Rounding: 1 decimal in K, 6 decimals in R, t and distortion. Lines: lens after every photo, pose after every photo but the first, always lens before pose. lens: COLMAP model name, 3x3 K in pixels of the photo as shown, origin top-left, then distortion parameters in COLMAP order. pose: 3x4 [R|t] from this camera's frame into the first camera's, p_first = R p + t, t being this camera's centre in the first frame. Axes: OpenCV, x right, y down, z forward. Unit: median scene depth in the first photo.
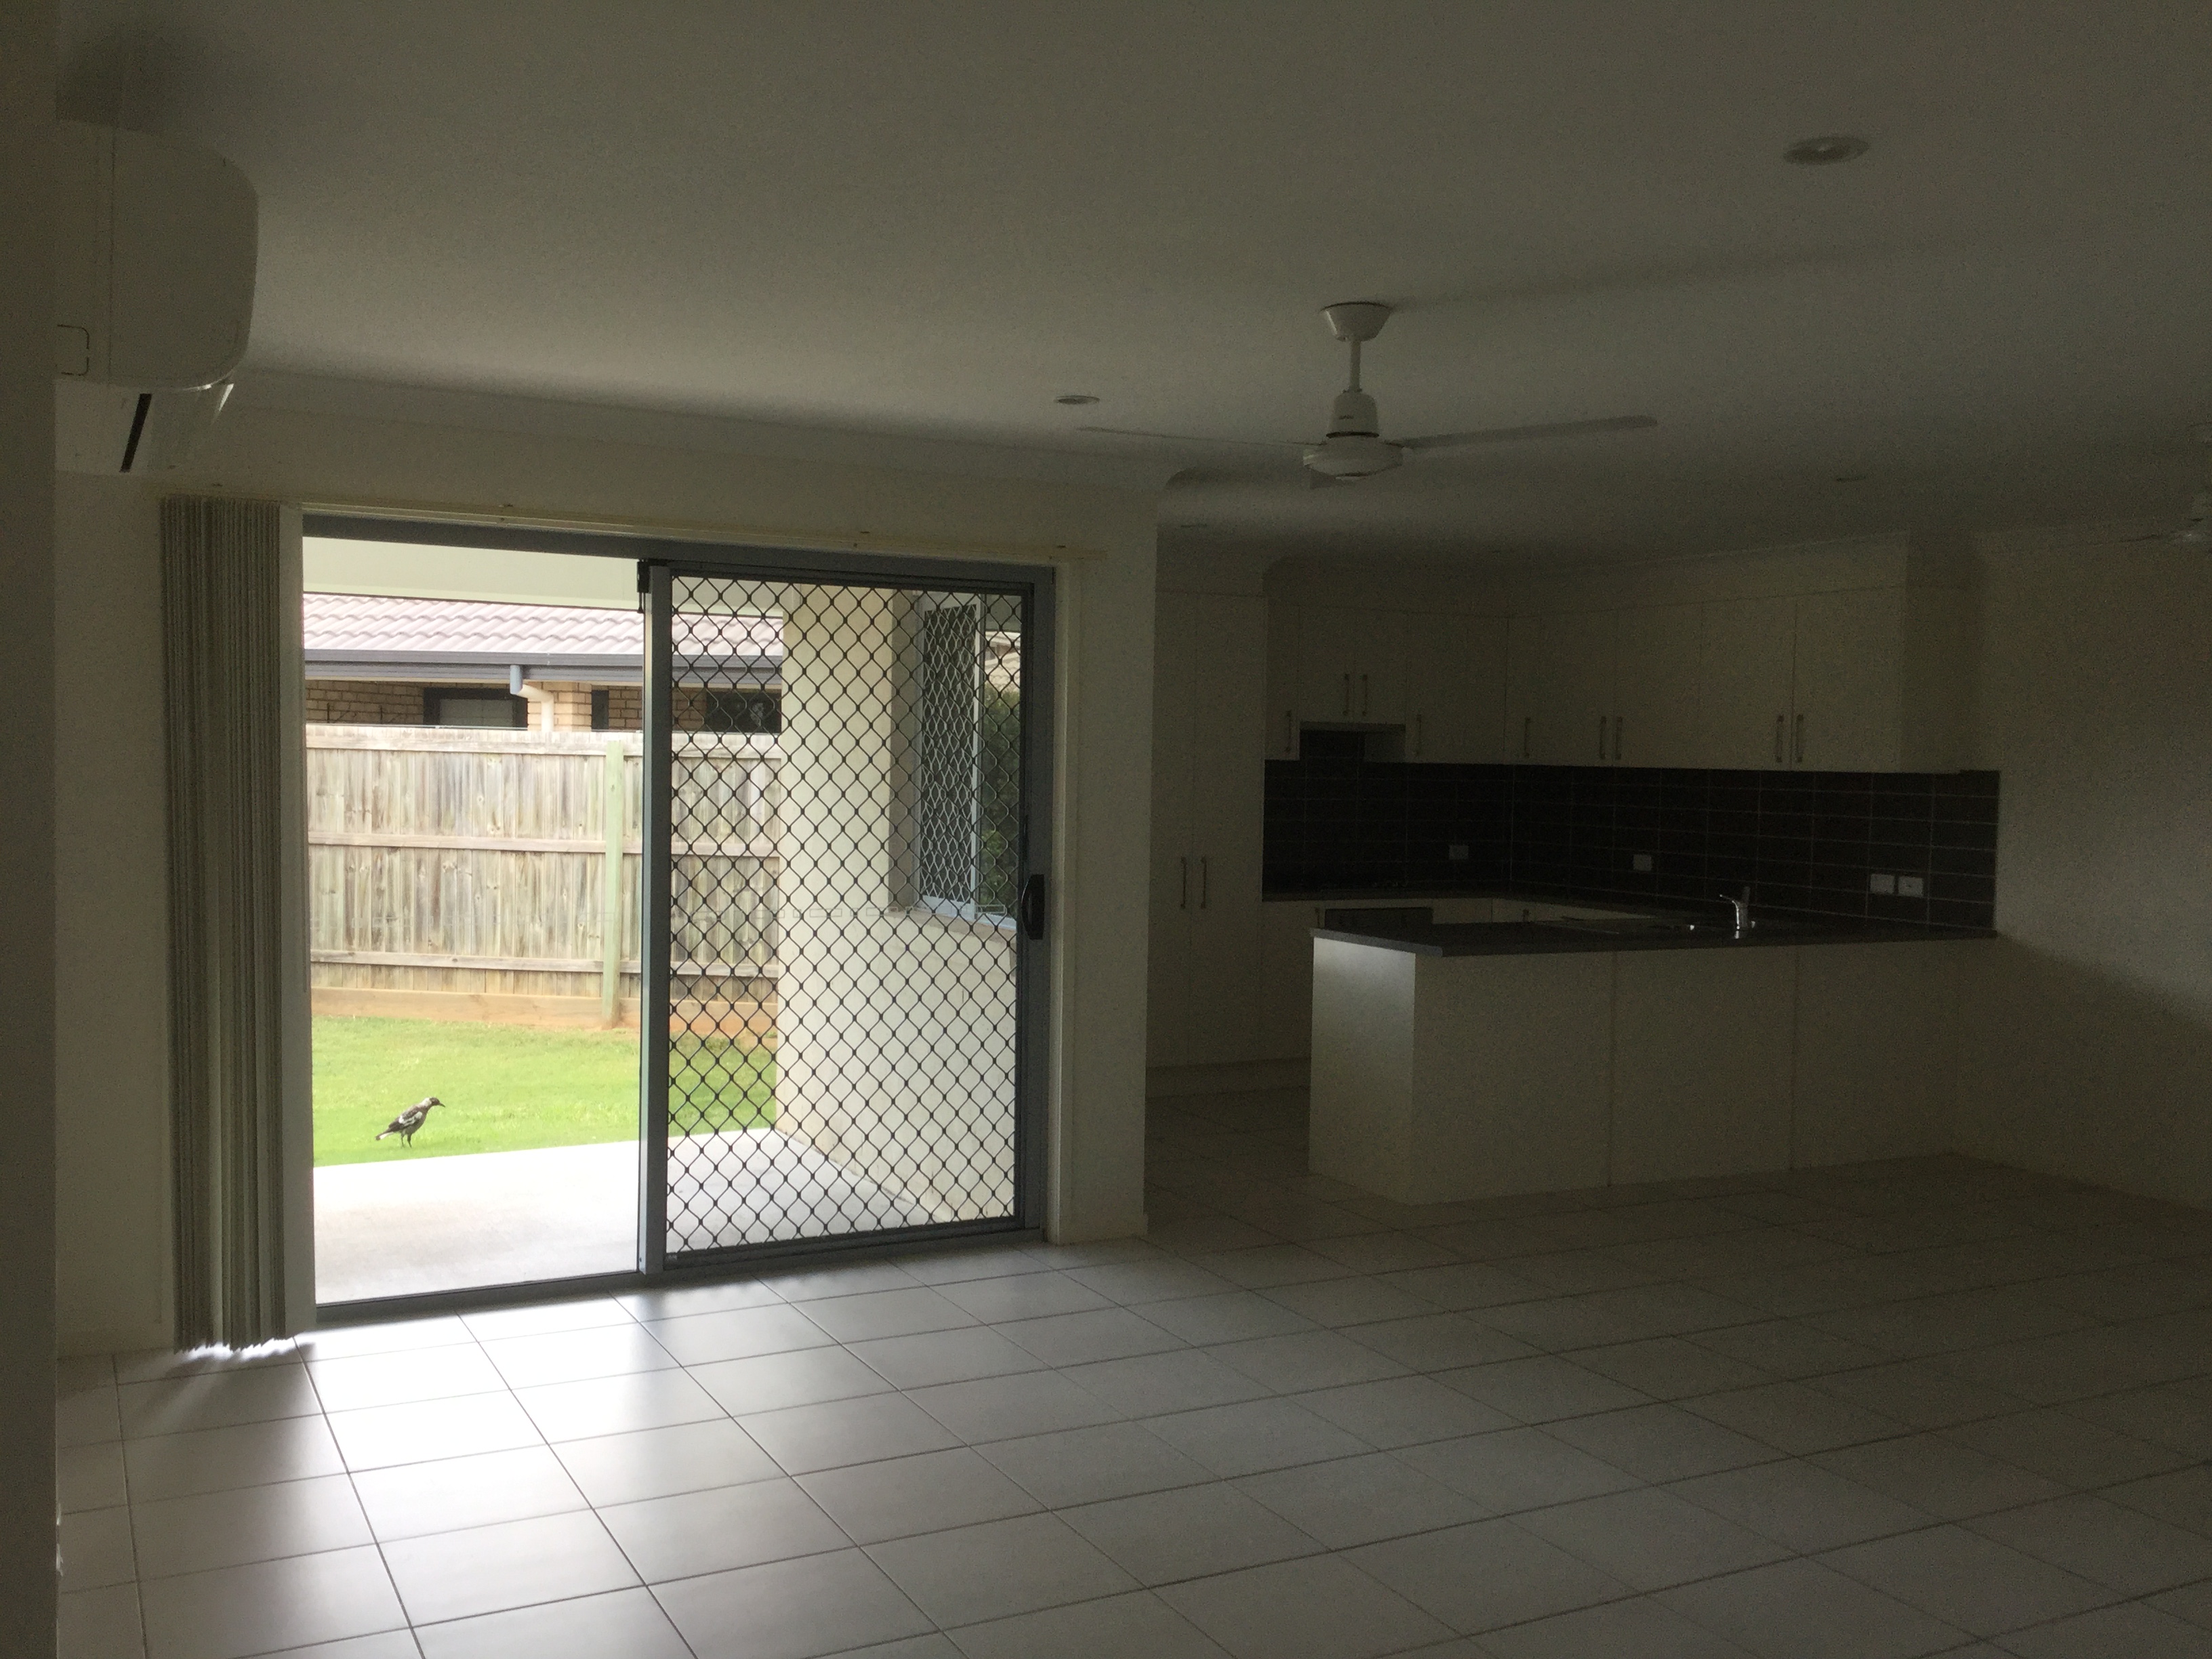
lens RADIAL K [[1988.9, 0, 1106.0], [0, 1988.9, 829.5], [0, 0, 1]] dist [0.008761, 0.006128]
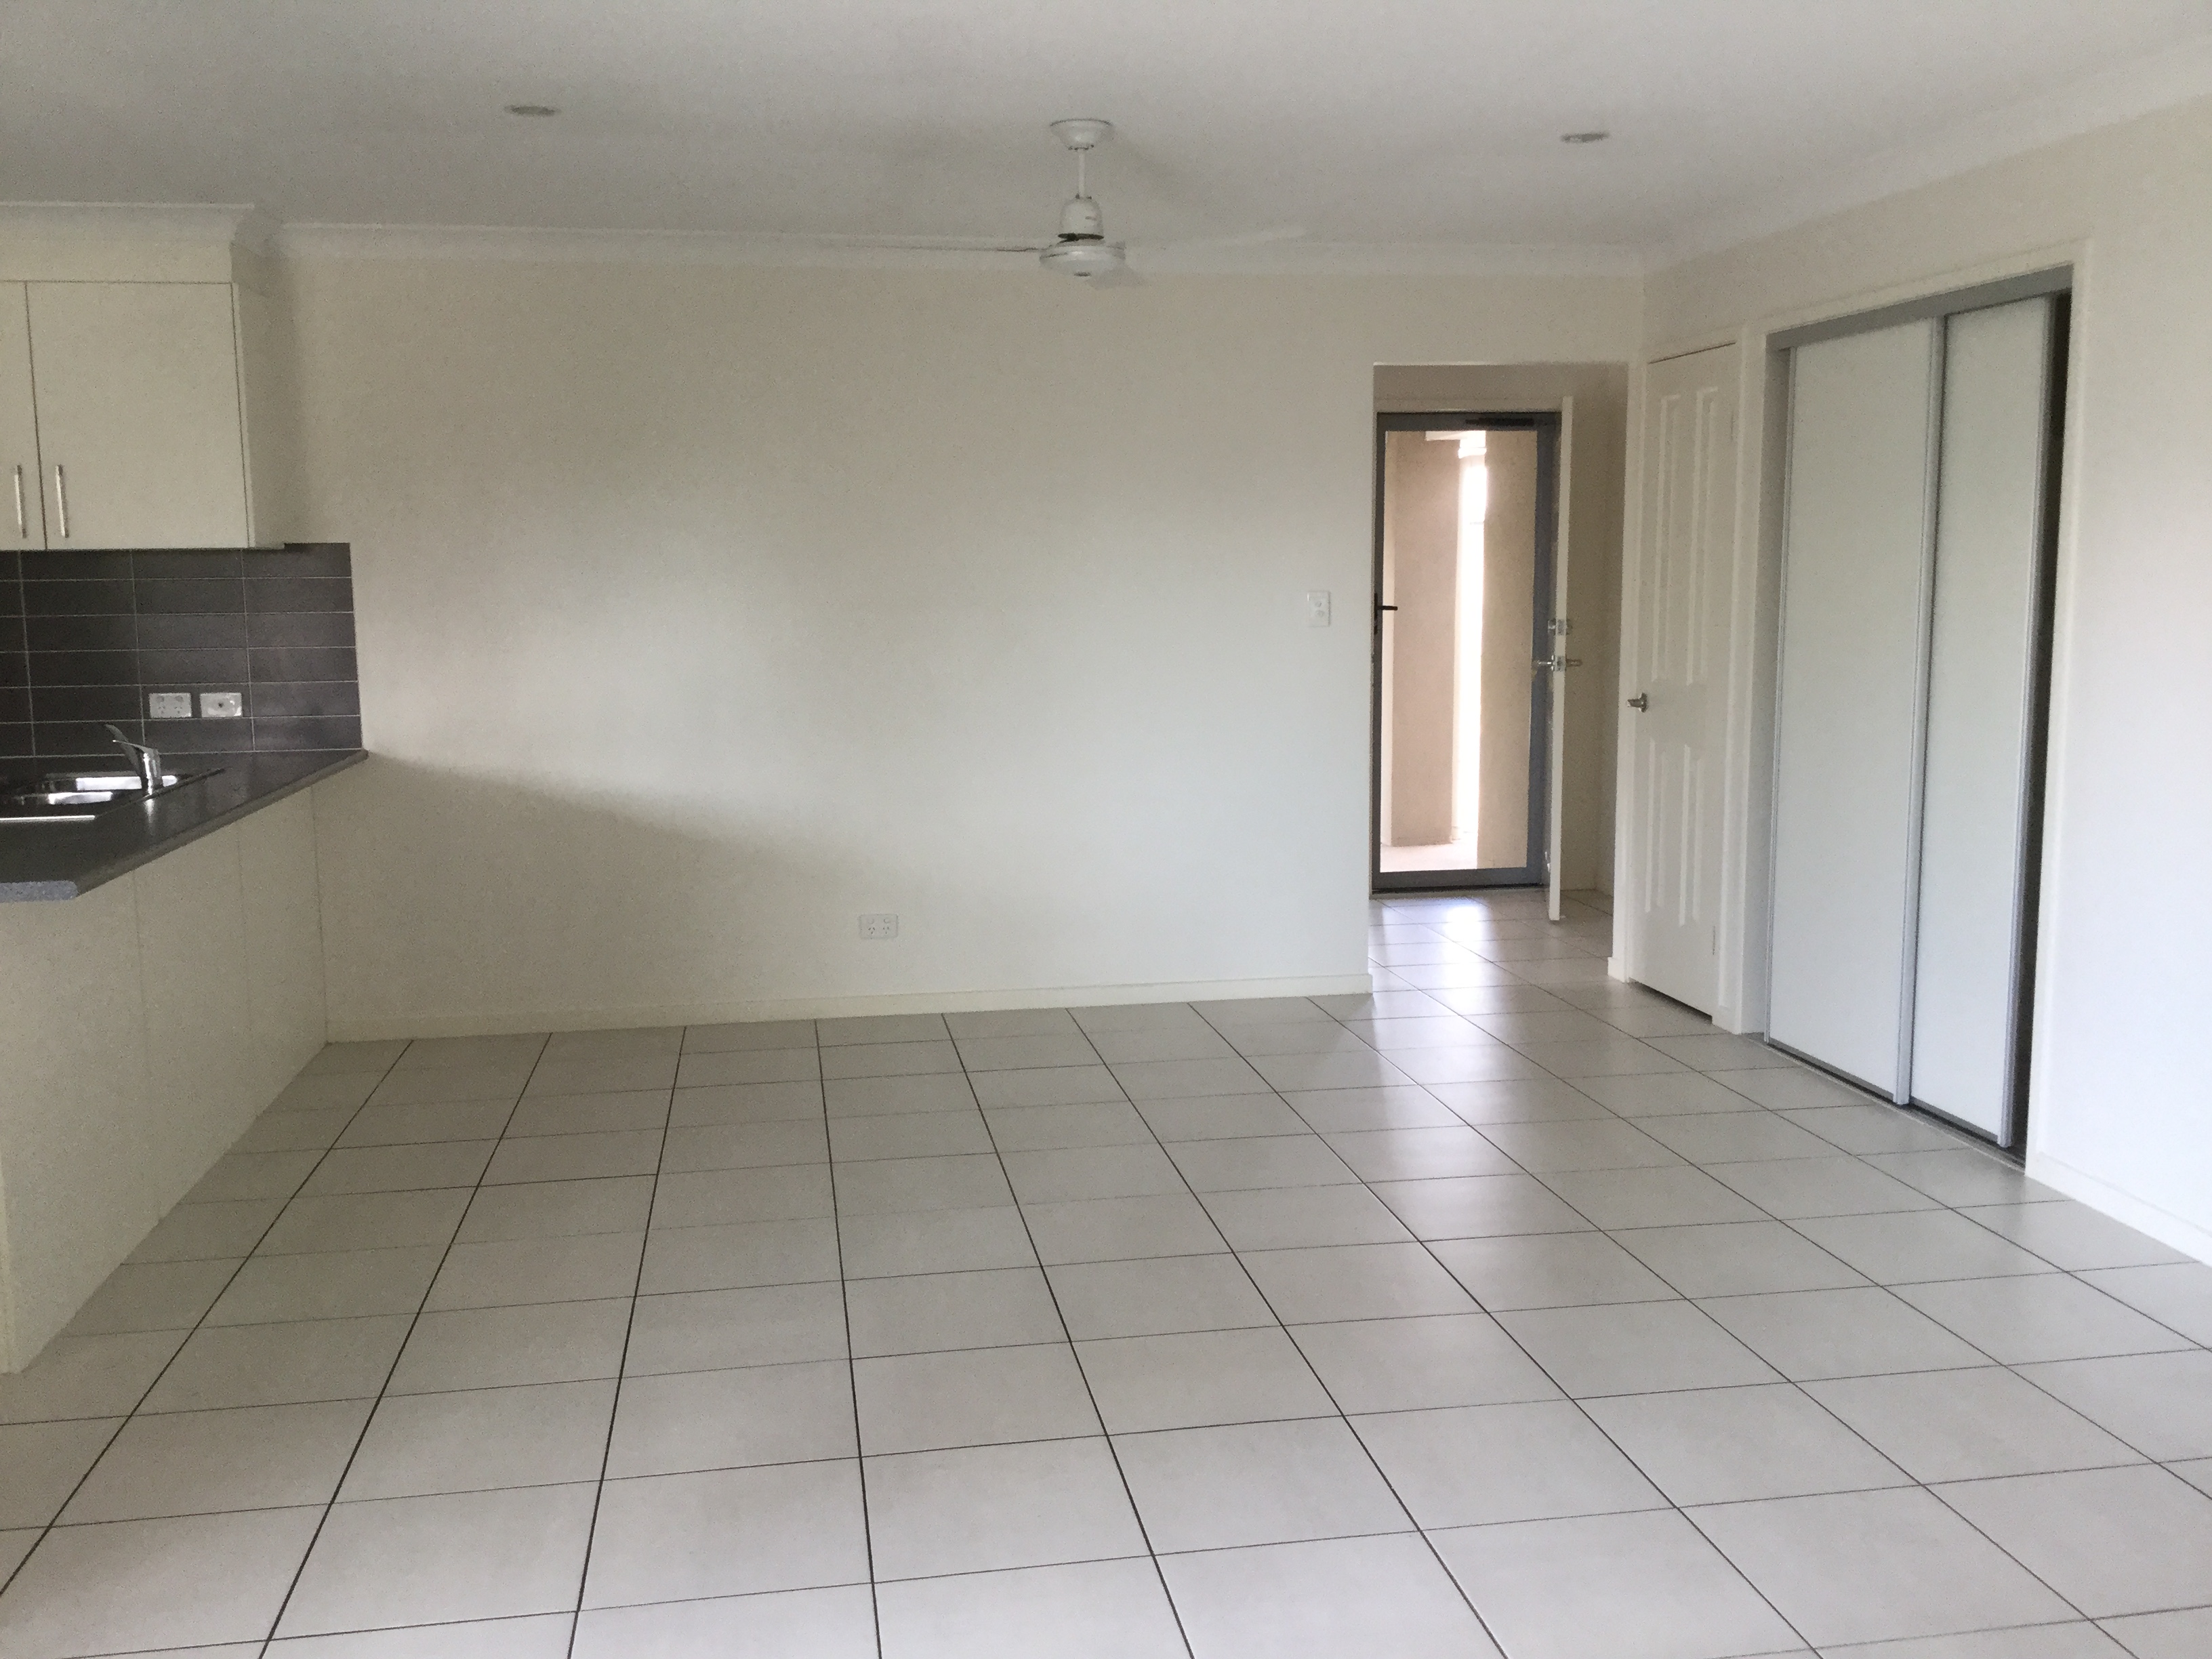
lens RADIAL K [[1988.9, 0, 1106.0], [0, 1988.9, 829.5], [0, 0, 1]] dist [0.008761, 0.006128]
pose [[0.313936, -0.143365, 0.938558, -0.289064], [0.049447, 0.989661, 0.134631, -0.013410], [-0.948156, 0.004143, 0.317779, 0.708923]]
